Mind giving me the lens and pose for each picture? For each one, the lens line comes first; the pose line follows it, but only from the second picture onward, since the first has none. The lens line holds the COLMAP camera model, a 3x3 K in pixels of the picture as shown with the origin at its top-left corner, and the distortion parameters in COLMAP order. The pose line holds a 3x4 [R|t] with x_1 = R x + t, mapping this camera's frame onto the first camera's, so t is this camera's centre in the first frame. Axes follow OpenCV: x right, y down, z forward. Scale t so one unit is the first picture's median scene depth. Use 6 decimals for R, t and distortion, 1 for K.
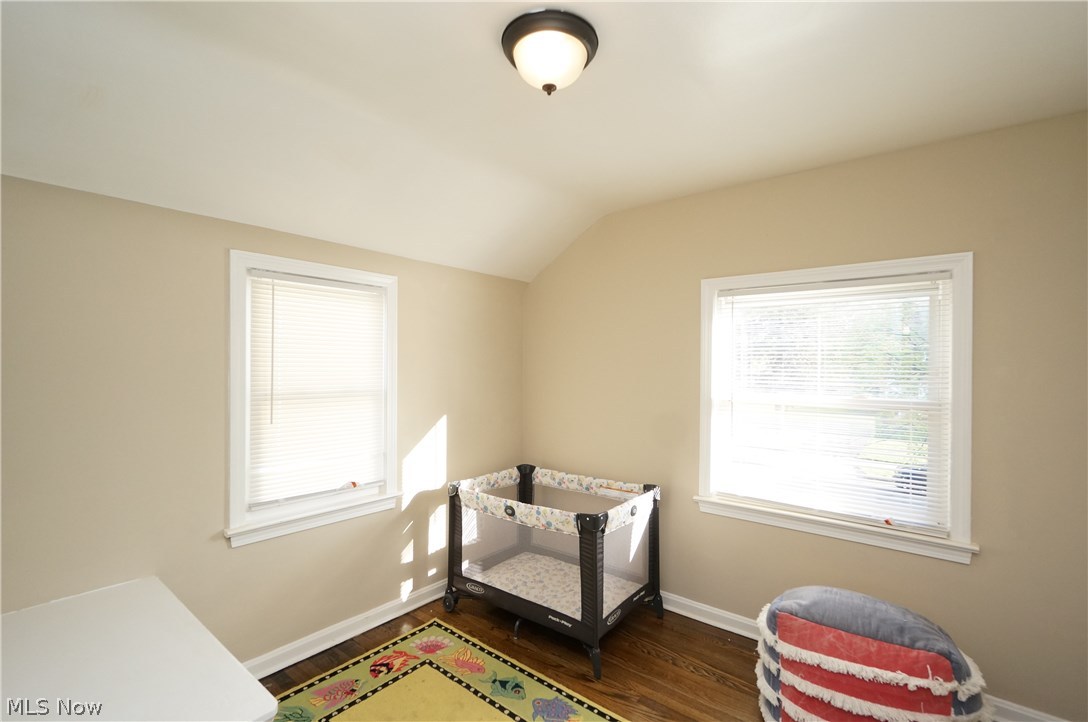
lens RADIAL K [[501.6, 0, 542.8], [0, 501.6, 362.4], [0, 0, 1]] dist [-0.004593, 0.000180]
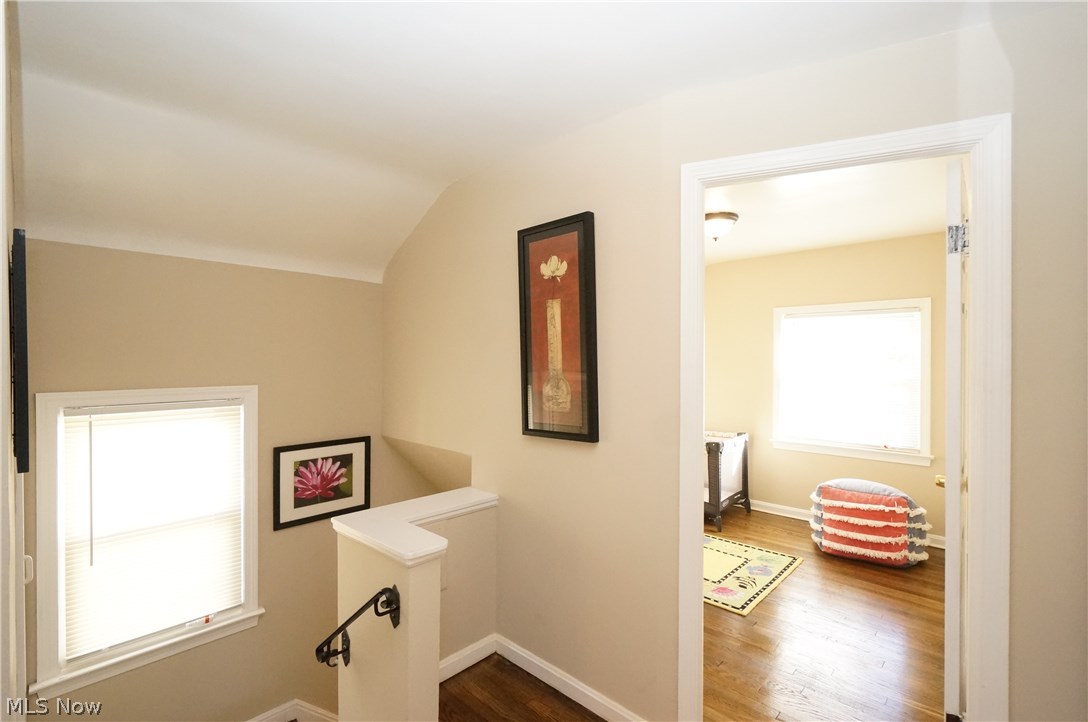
lens RADIAL K [[501.6, 0, 545.1], [0, 501.6, 362.3], [0, 0, 1]] dist [-0.004593, 0.000180]
pose [[0.997196, -0.005482, -0.074634, -0.410410], [0.005846, 0.999972, 0.004665, 0.001750], [0.074606, -0.005088, 0.997200, -0.921156]]
